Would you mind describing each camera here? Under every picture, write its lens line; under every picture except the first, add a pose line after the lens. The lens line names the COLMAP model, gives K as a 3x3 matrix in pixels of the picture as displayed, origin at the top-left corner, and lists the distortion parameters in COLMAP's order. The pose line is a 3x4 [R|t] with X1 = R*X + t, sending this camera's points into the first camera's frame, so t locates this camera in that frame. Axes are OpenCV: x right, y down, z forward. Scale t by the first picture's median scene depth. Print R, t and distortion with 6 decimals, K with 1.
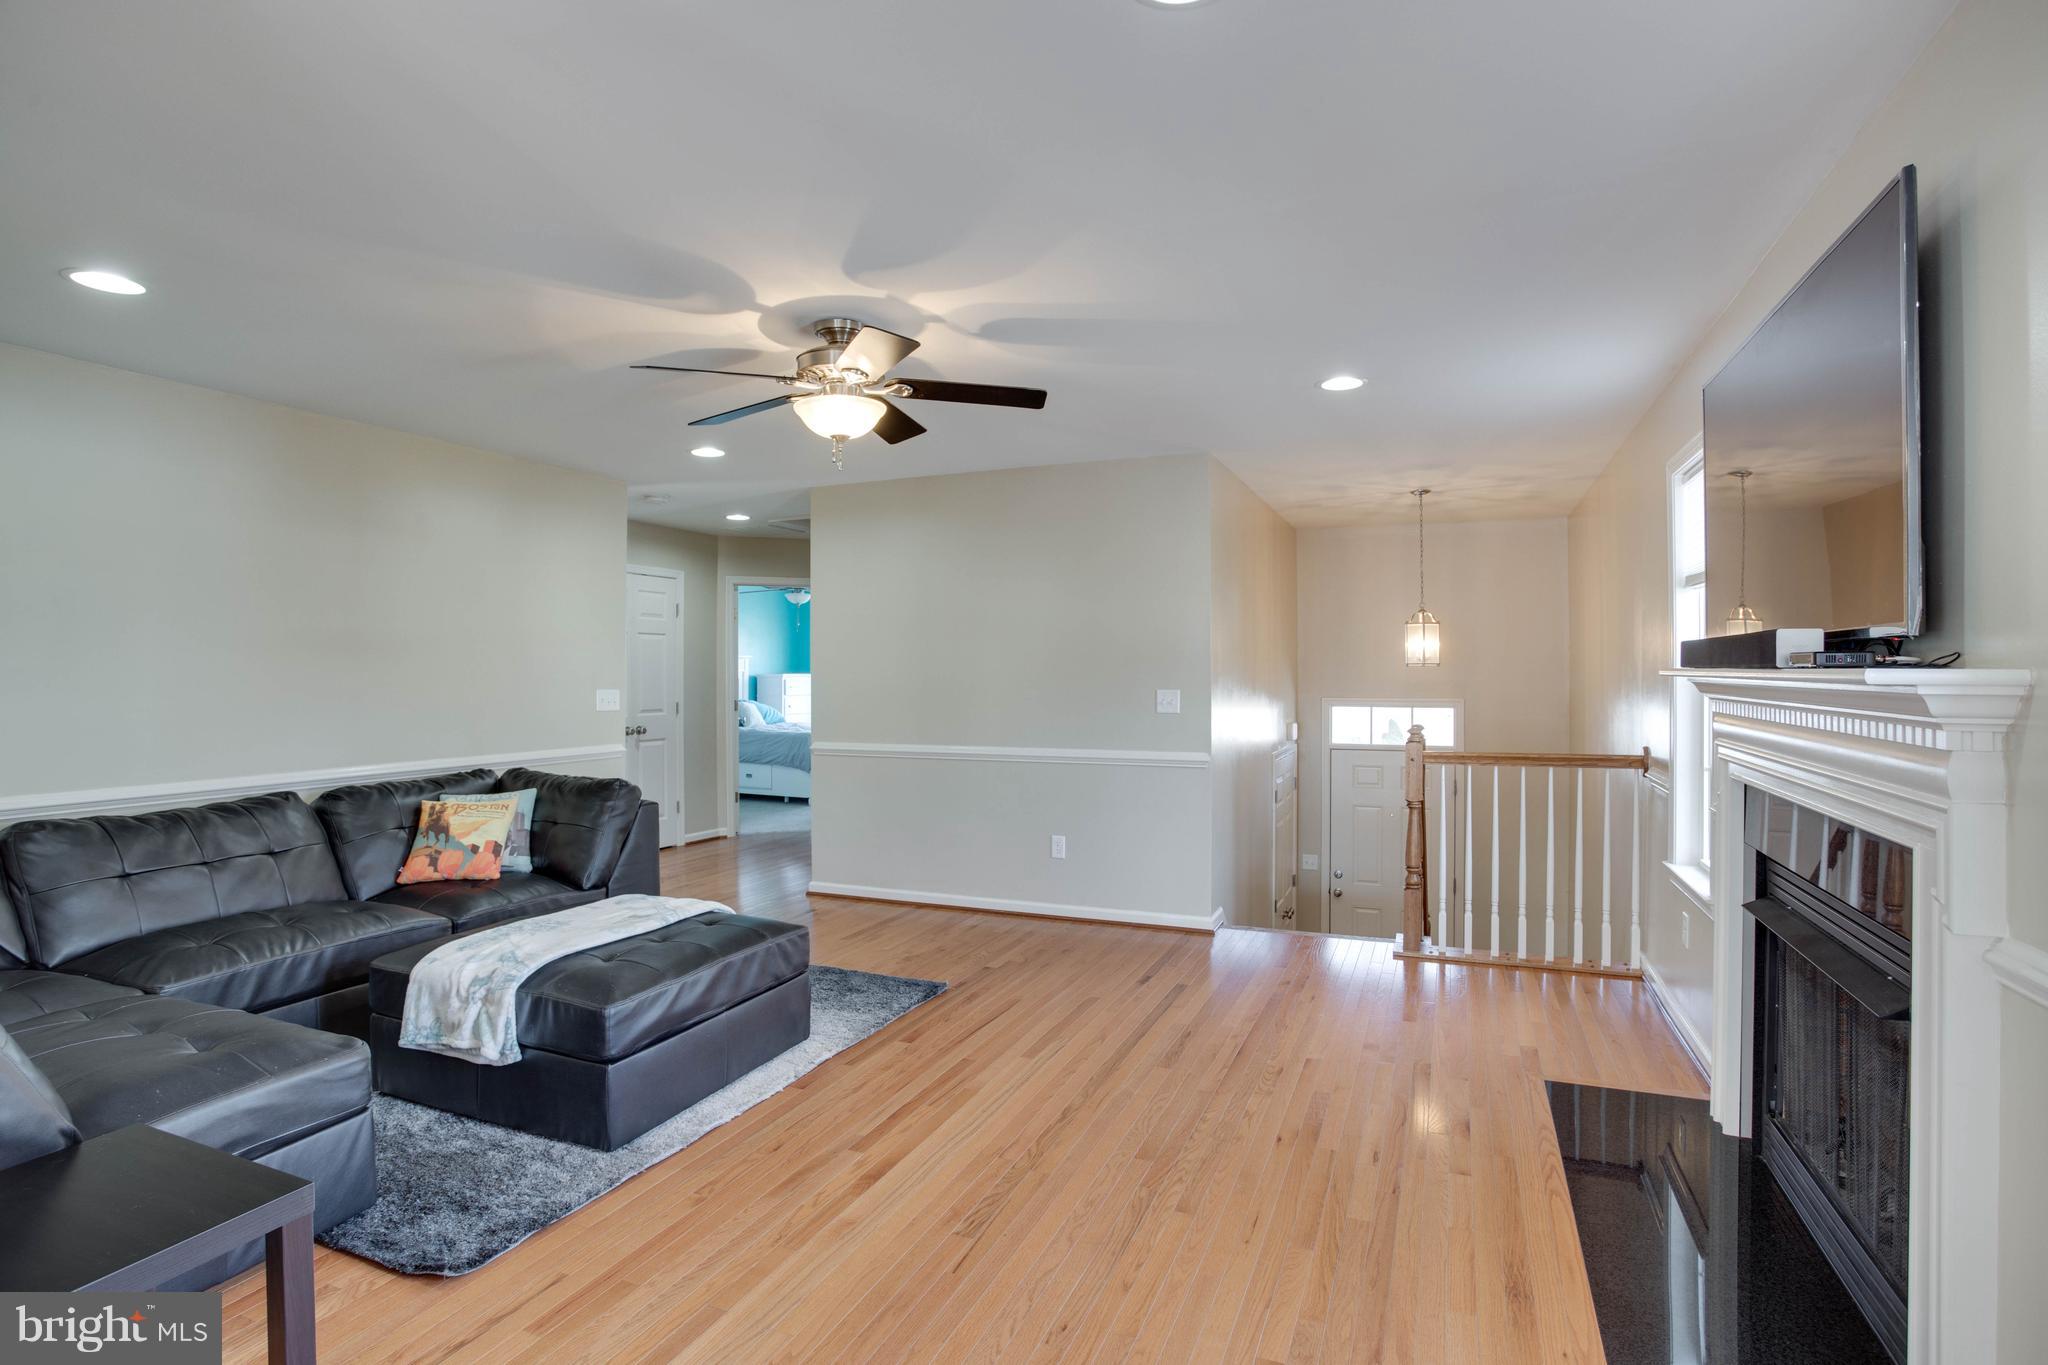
lens RADIAL K [[985.9, 0, 1007.0], [0, 985.9, 669.5], [0, 0, 1]] dist [-0.079908, 0.028803]
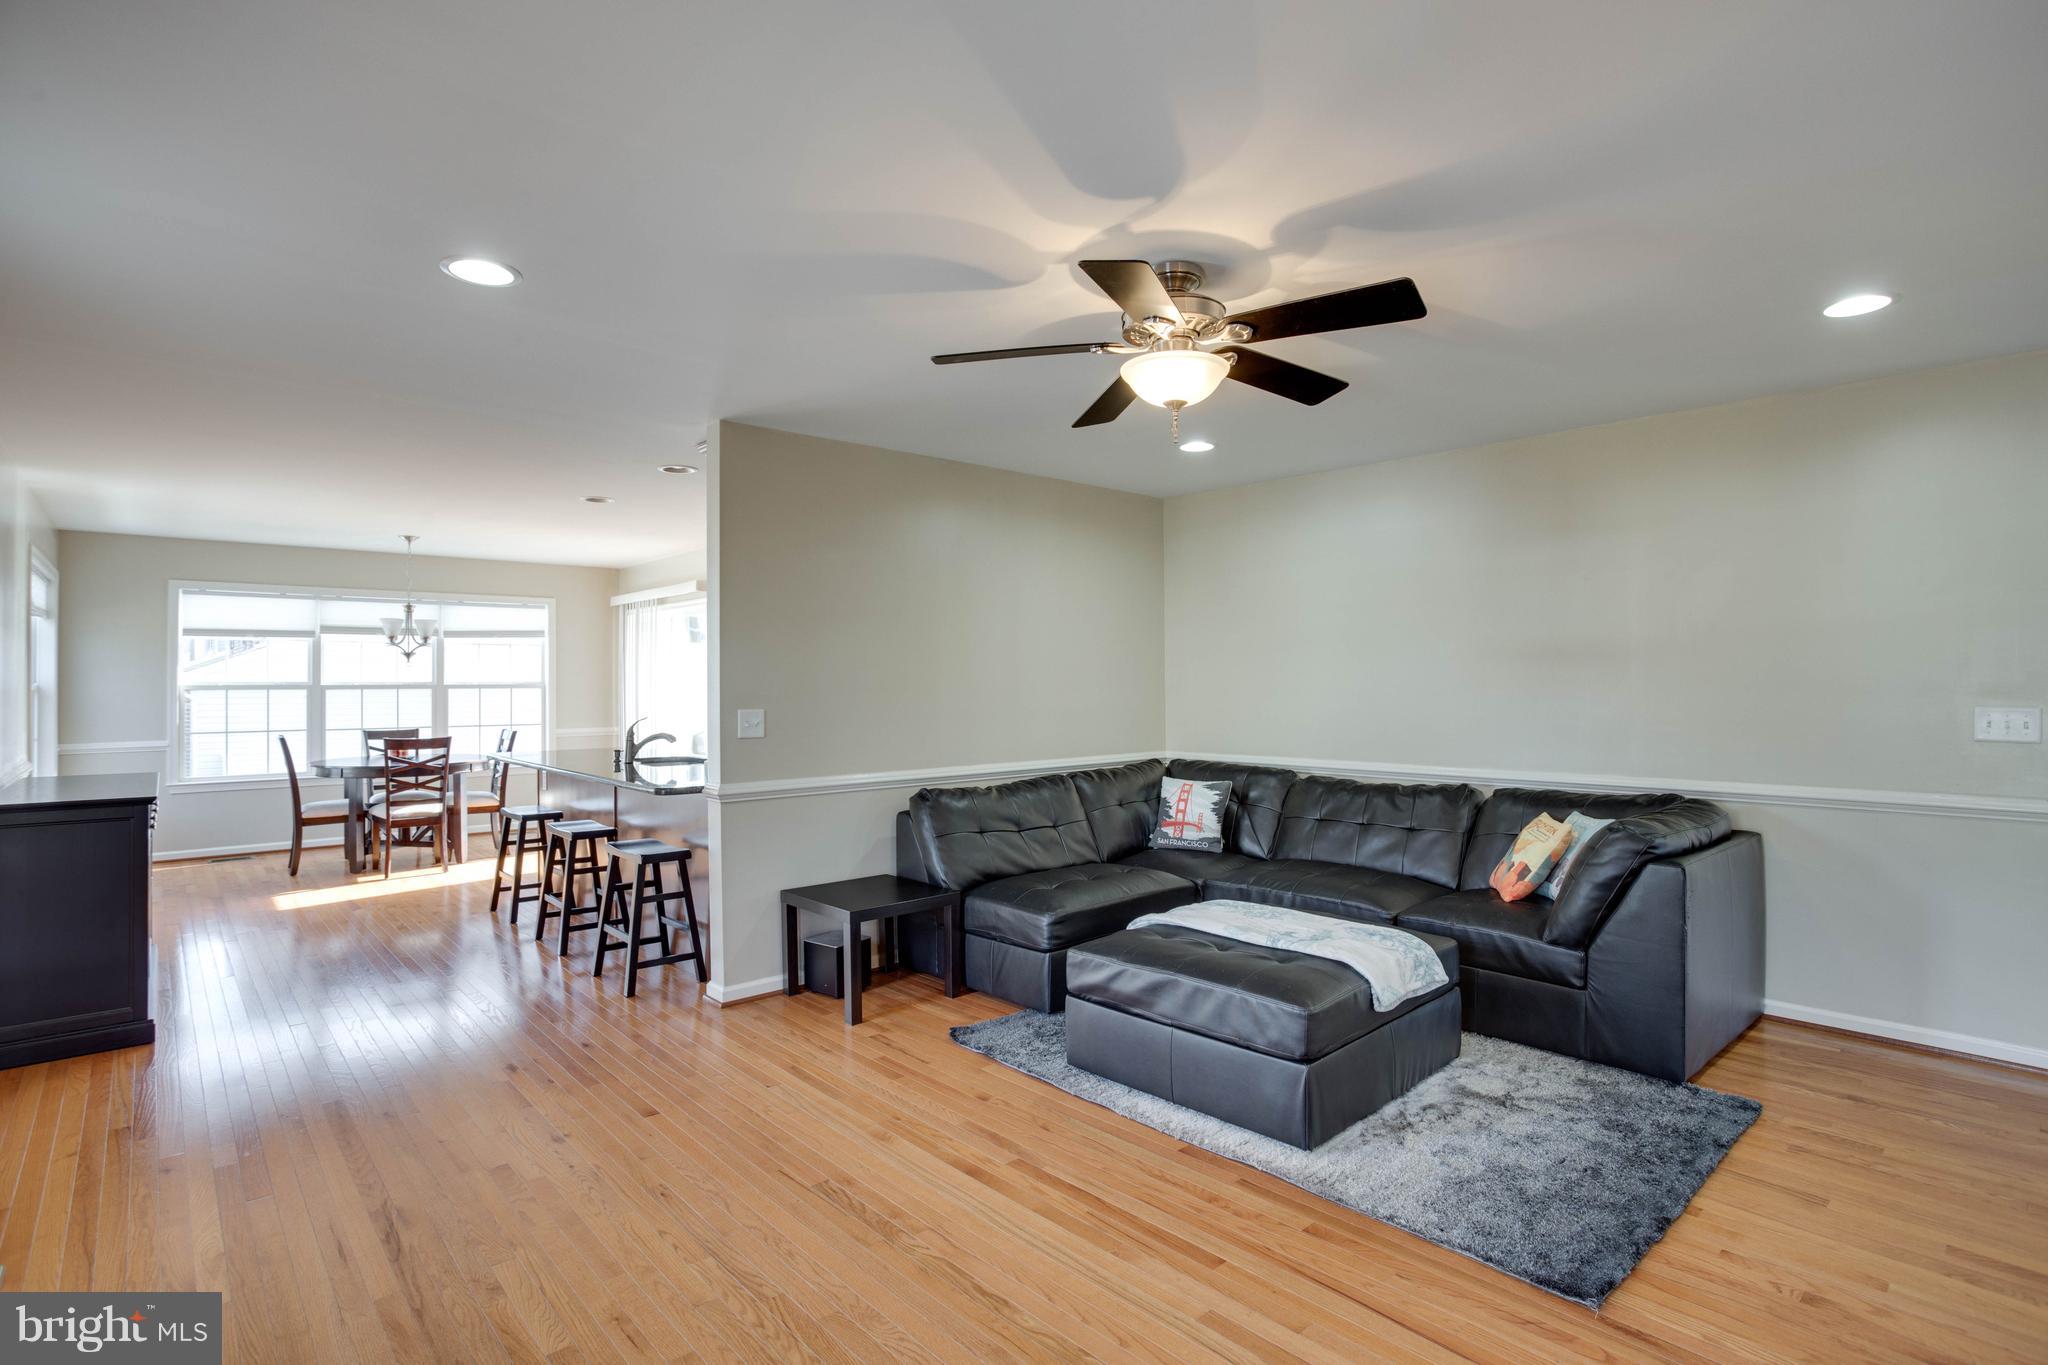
lens RADIAL K [[1039.7, 0, 1095.8], [0, 1039.7, 687.7], [0, 0, 1]] dist [-0.086916, 0.040727]
pose [[-0.370545, 0.010375, -0.928756, 0.691248], [0.007246, 0.999939, 0.008279, -0.002512], [0.928786, -0.003662, -0.370598, 1.284711]]
